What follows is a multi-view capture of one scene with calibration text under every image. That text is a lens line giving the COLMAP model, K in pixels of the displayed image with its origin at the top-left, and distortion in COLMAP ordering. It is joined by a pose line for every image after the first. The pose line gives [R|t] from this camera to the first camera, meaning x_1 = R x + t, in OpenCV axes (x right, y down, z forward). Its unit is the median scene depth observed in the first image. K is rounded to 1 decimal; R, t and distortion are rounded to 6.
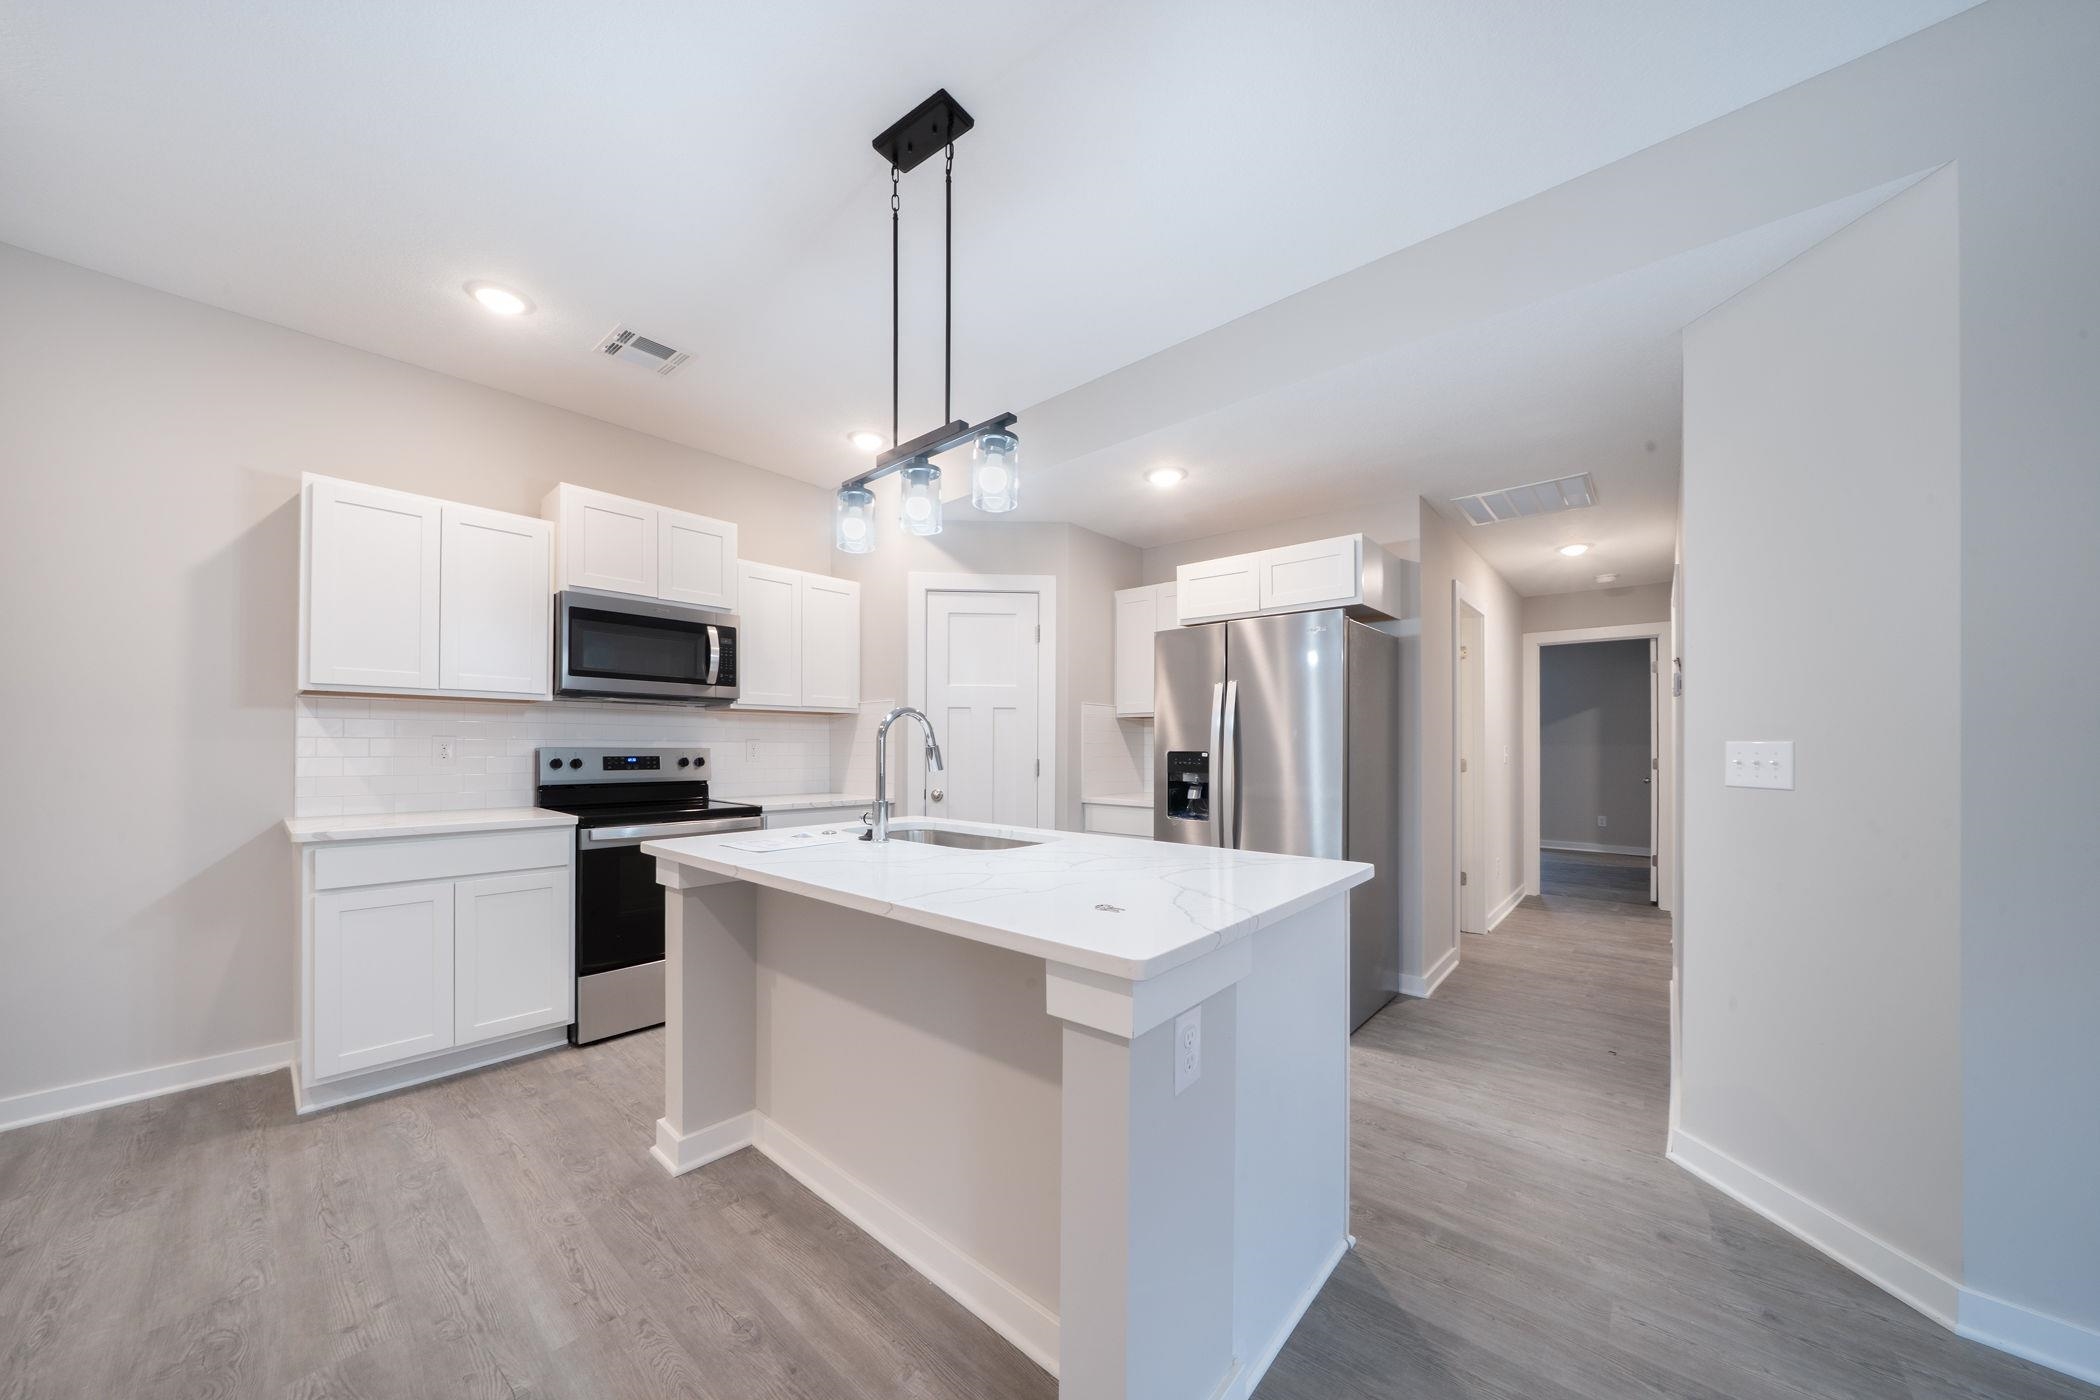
lens RADIAL K [[725.3, 0, 1029.5], [0, 725.3, 740.2], [0, 0, 1]] dist [-0.004906, 0.000541]
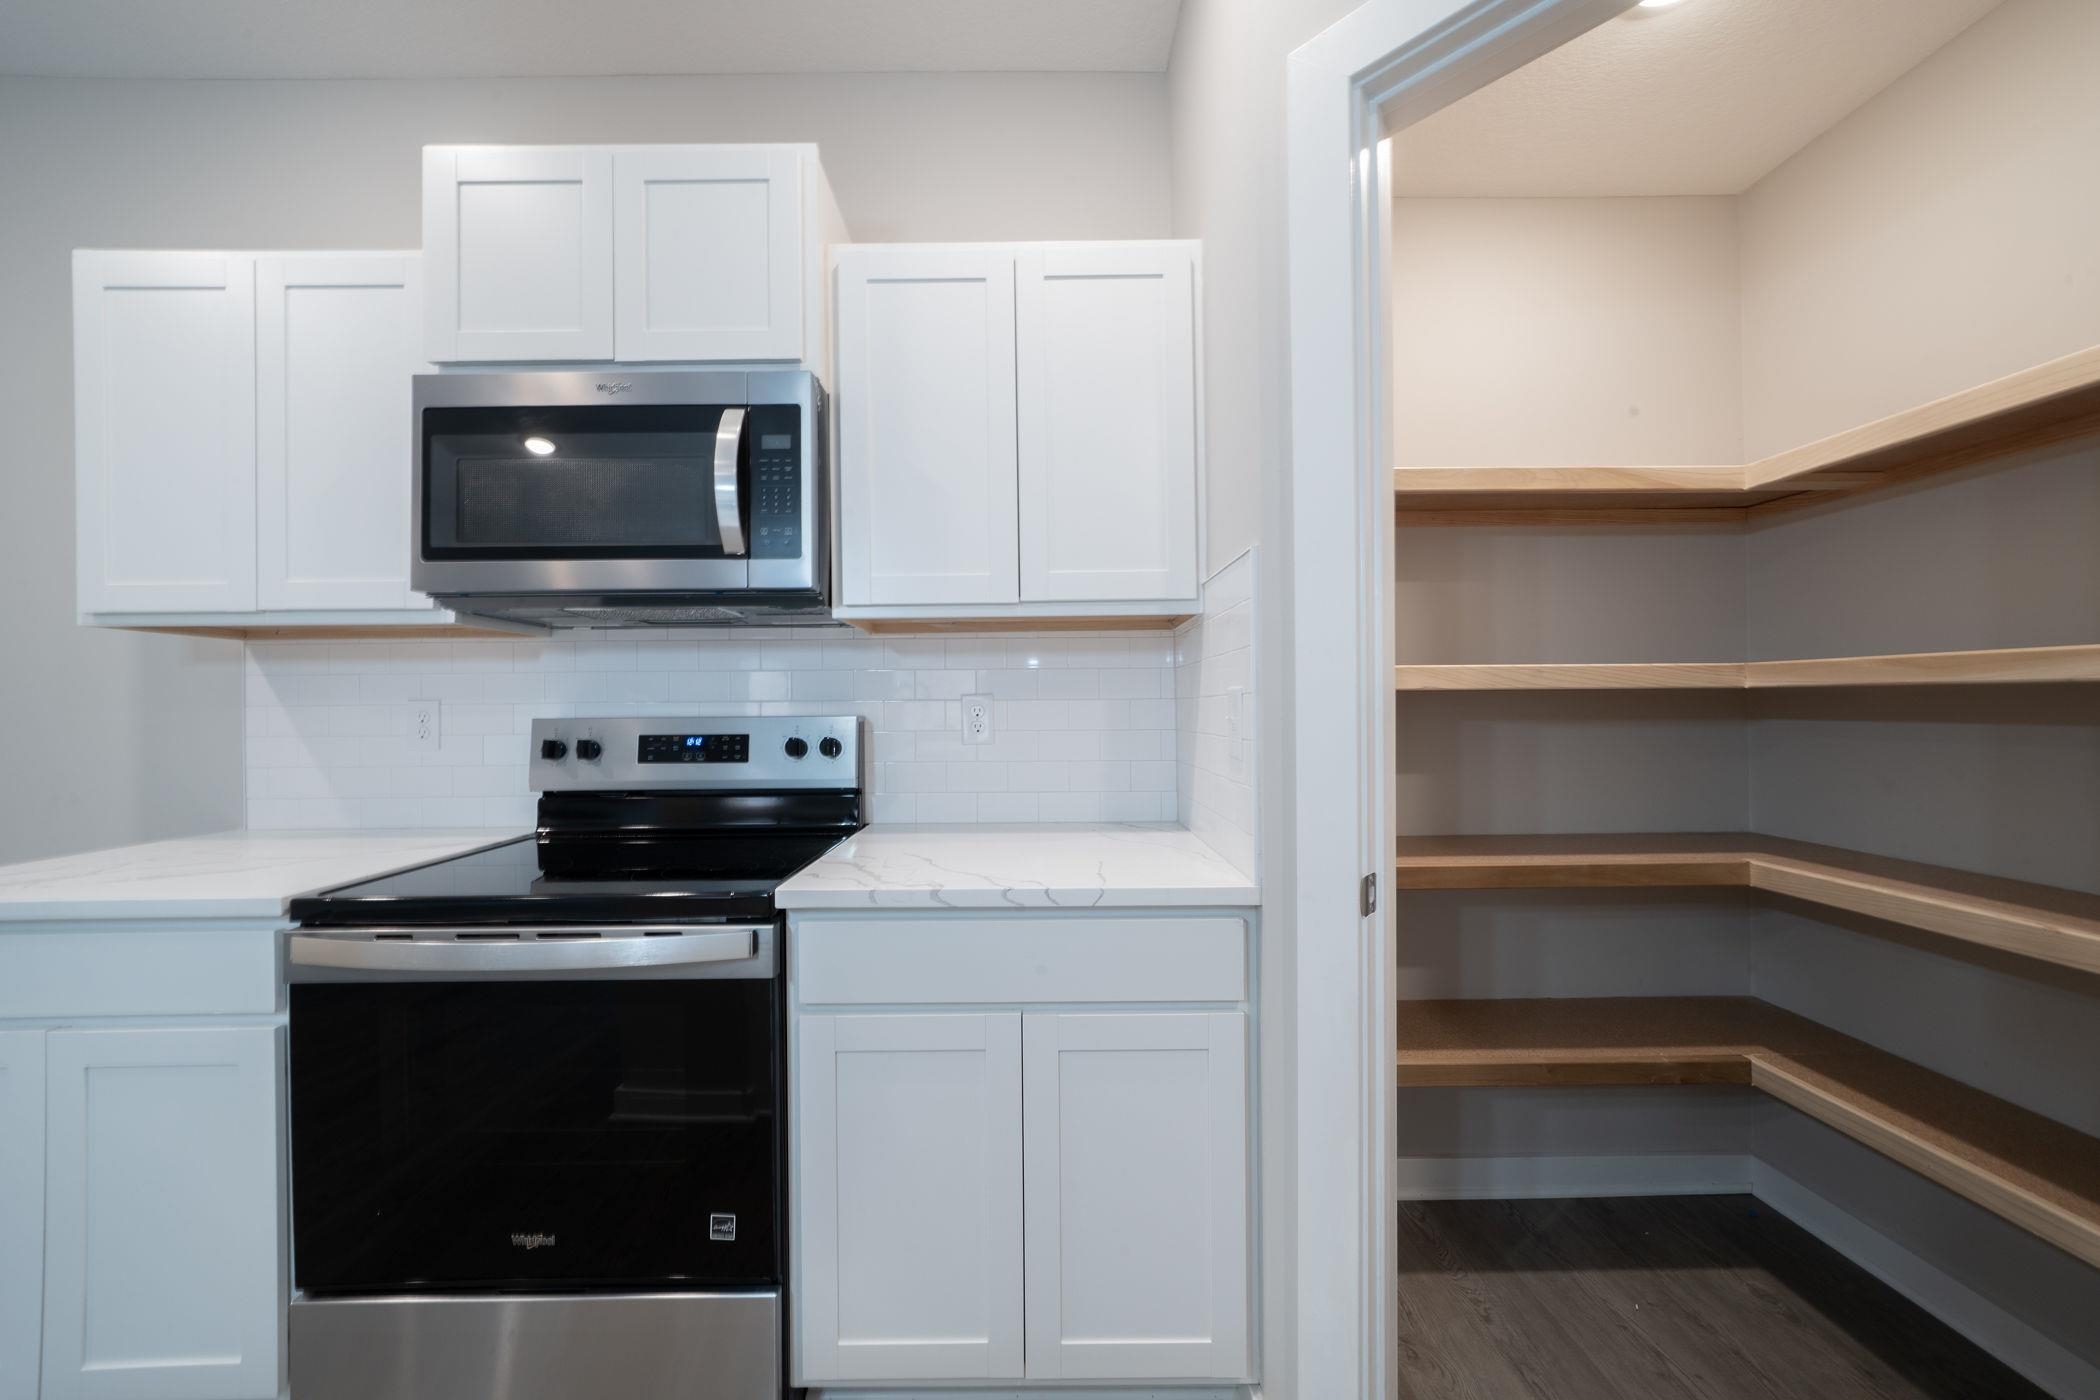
lens RADIAL K [[725.3, 0, 1051.2], [0, 725.3, 697.7], [0, 0, 1]] dist [-0.004906, 0.000541]
pose [[0.670453, -0.022187, -0.741620, -0.037740], [0.021137, 0.999718, -0.010801, 0.009225], [0.741650, -0.008434, 0.670733, 0.976217]]
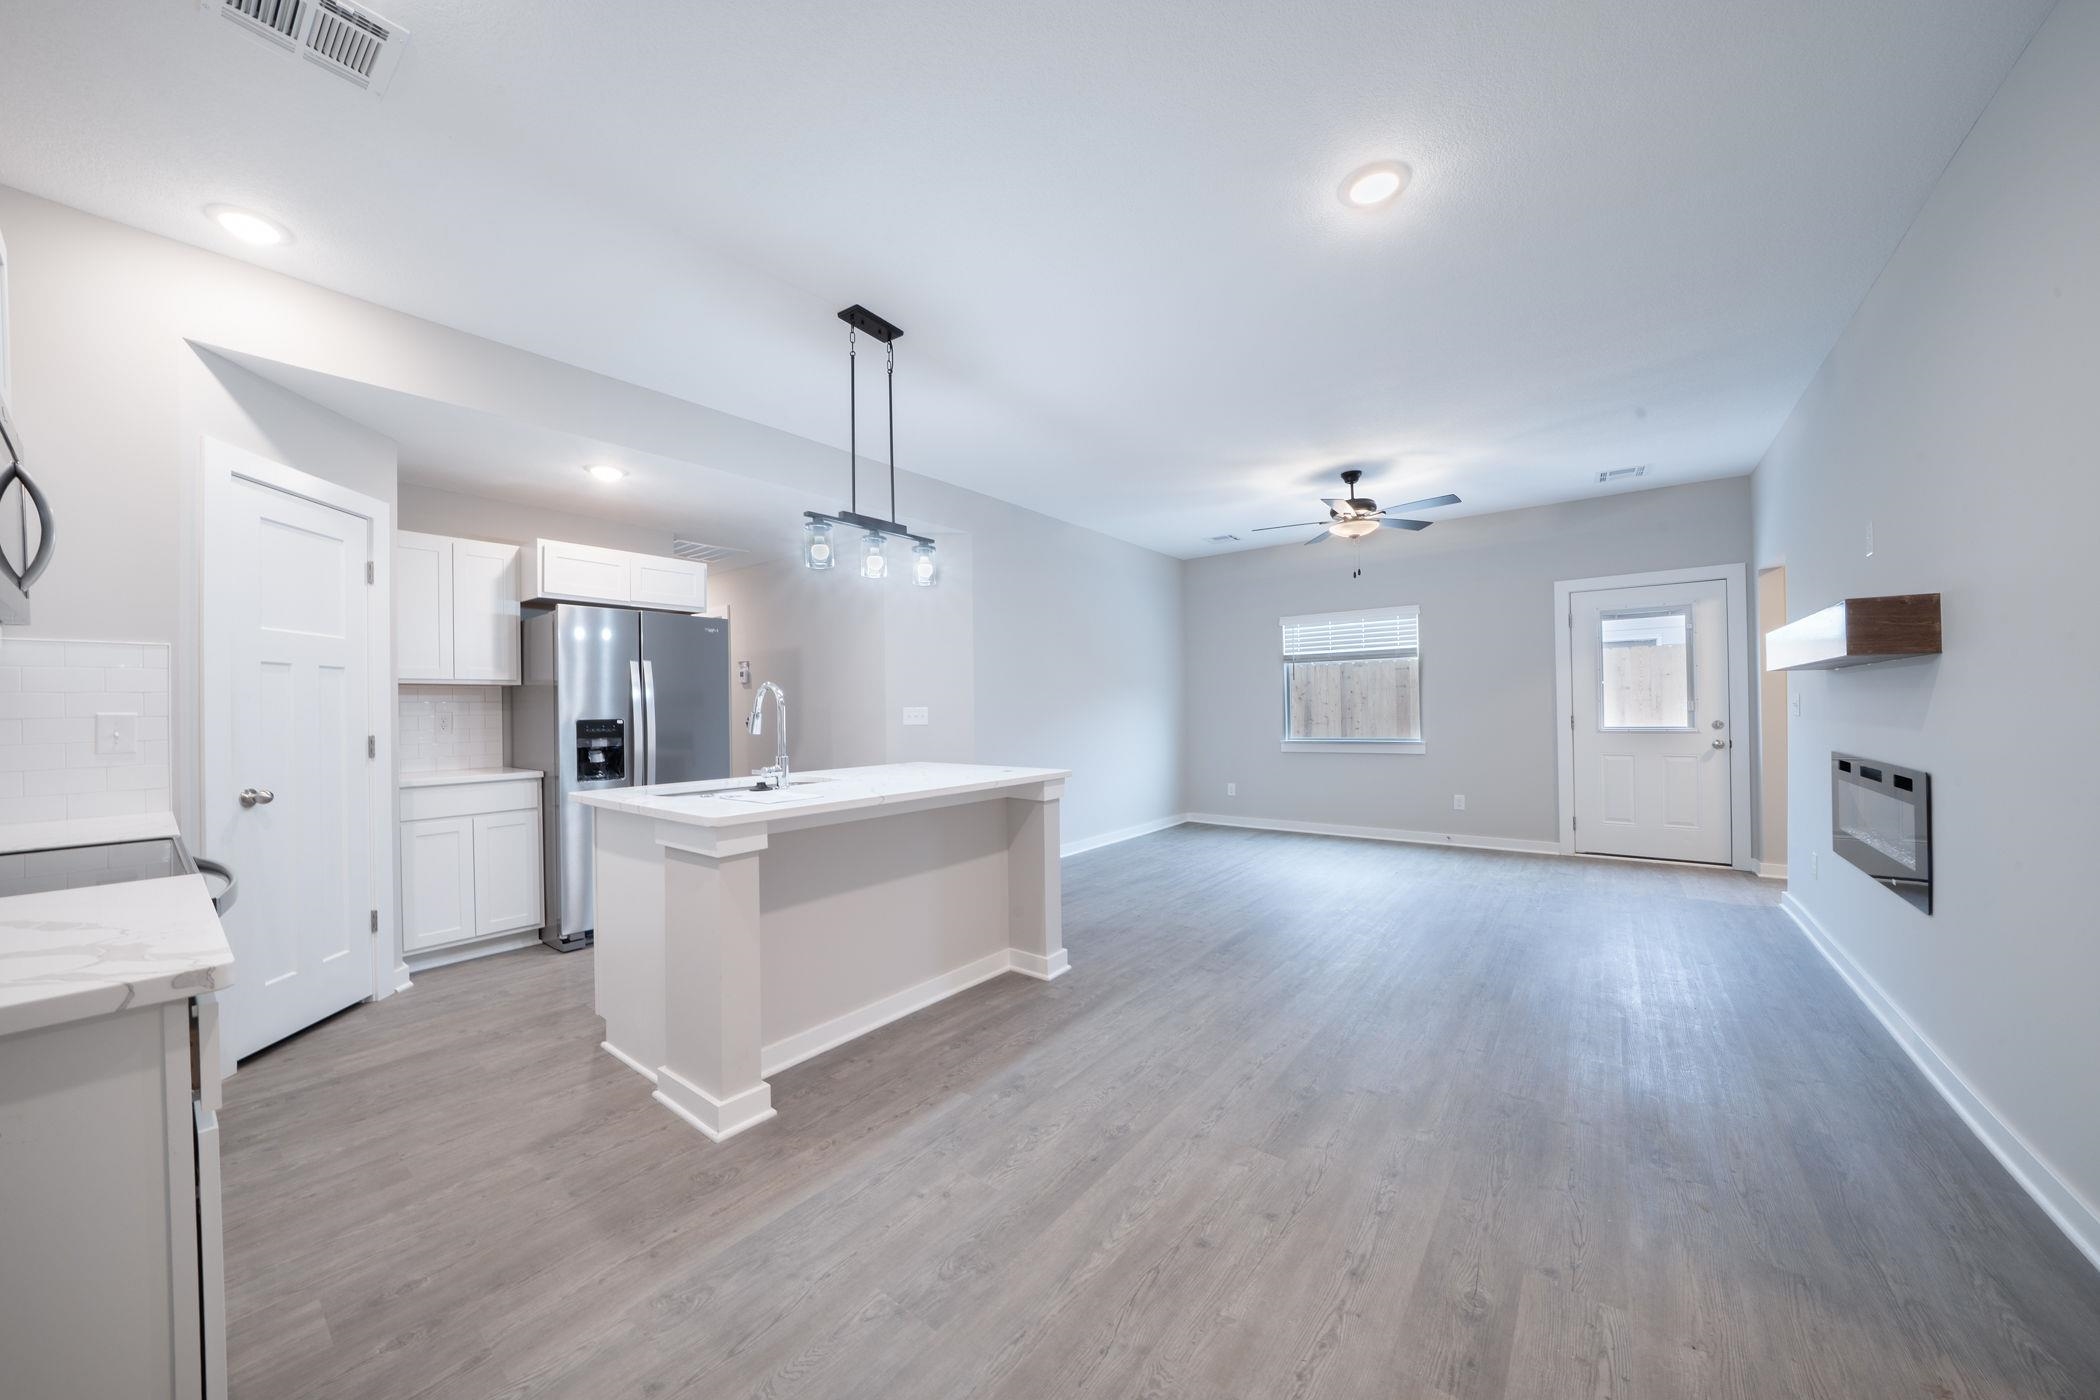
lens RADIAL K [[725.3, 0, 1047.1], [0, 725.3, 708.1], [0, 0, 1]] dist [-0.004906, 0.000541]
pose [[-0.075357, -0.002922, 0.997152, -1.055109], [0.006204, 0.999975, 0.003399, -0.001905], [-0.997137, 0.006442, -0.075337, 0.446453]]
